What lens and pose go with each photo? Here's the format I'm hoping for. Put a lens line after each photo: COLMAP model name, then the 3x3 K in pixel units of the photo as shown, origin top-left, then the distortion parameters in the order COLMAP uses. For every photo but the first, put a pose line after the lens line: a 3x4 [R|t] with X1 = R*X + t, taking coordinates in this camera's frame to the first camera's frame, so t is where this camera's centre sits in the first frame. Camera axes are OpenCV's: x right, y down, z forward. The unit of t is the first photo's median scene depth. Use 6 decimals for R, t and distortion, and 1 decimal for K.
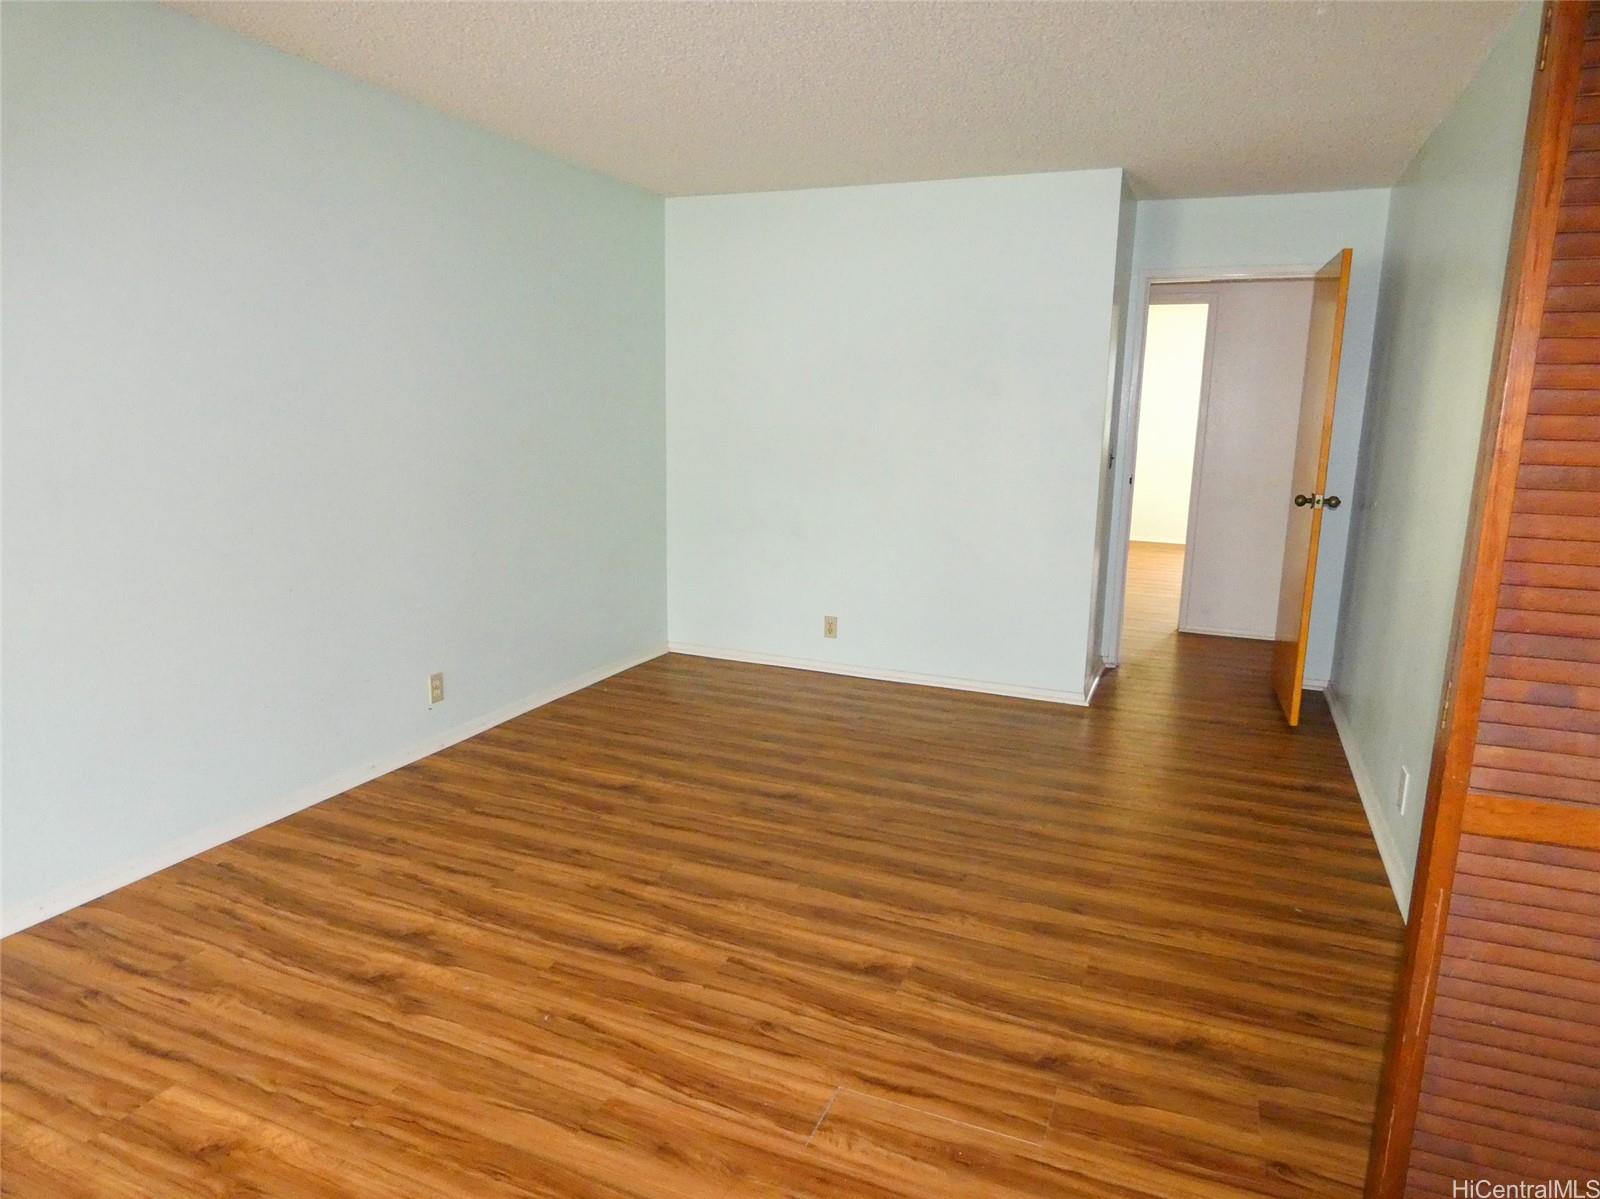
lens RADIAL K [[998.1, 0, 800.0], [0, 998.1, 599.5], [0, 0, 1]] dist [-0.022941, 0.000049]
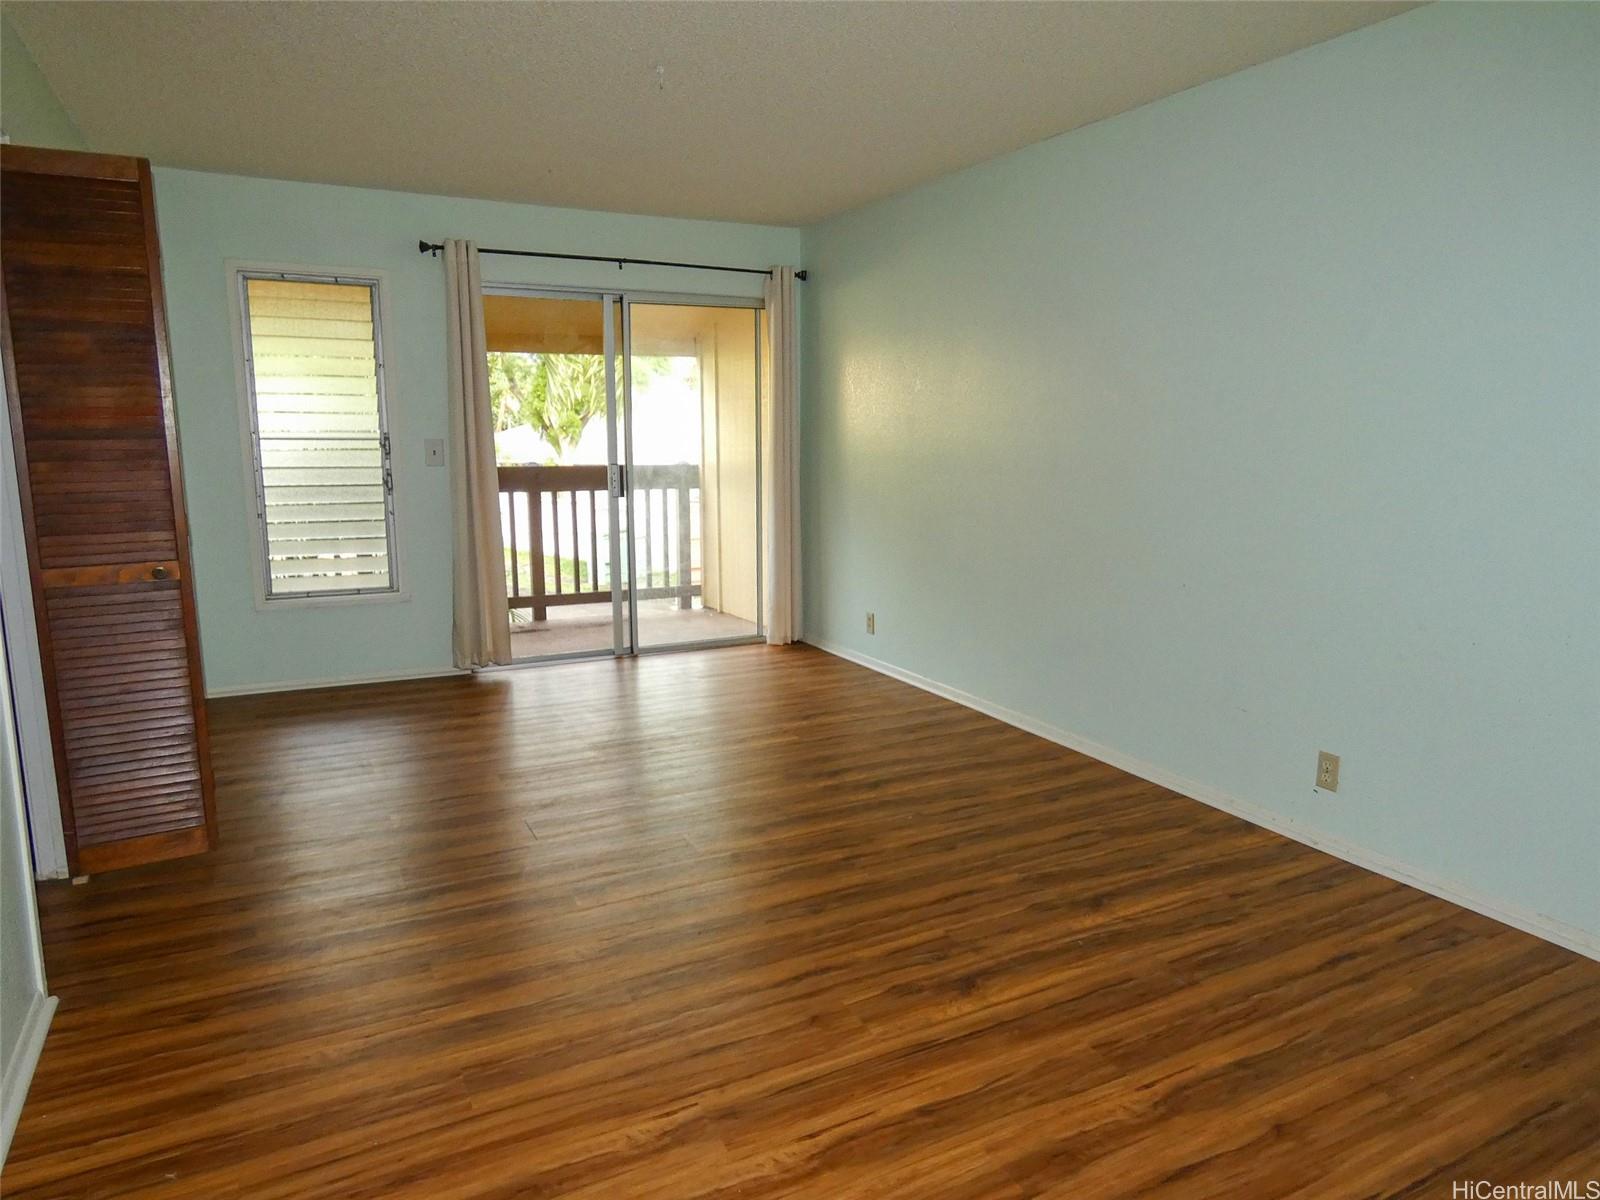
lens RADIAL K [[998.1, 0, 800.0], [0, 998.1, 600.0], [0, 0, 1]] dist [-0.022941, 0.000049]
pose [[-0.635570, 0.119682, -0.762710, 0.553062], [-0.160755, 0.945743, 0.282361, -0.222899], [0.755121, 0.302070, -0.581847, 1.264350]]
